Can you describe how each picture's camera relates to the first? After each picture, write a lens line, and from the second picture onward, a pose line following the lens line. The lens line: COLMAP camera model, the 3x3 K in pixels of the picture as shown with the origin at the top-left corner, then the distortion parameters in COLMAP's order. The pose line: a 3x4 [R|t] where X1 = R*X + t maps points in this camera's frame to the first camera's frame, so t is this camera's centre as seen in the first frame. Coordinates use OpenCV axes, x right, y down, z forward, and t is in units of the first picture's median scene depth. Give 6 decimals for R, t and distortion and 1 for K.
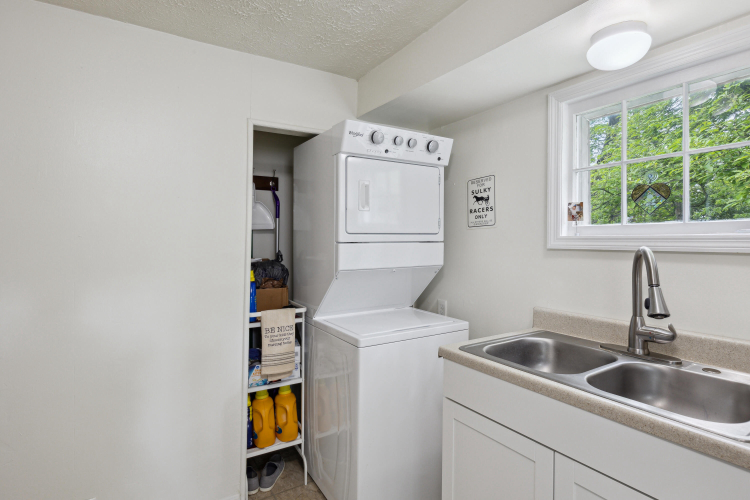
lens RADIAL K [[386.2, 0, 374.6], [0, 386.2, 244.5], [0, 0, 1]] dist [-0.004088, -0.000068]
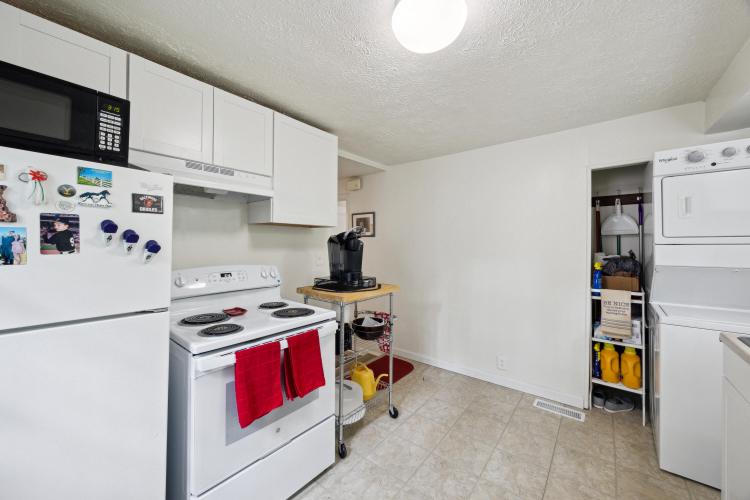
lens RADIAL K [[286.3, 0, 376.0], [0, 286.3, 243.7], [0, 0, 1]] dist [-0.001832, -0.000097]
pose [[0.326475, -0.002814, -0.945202, 0.490028], [0.003862, 0.999991, -0.001644, -0.009280], [0.945198, -0.003113, 0.326483, -0.213482]]
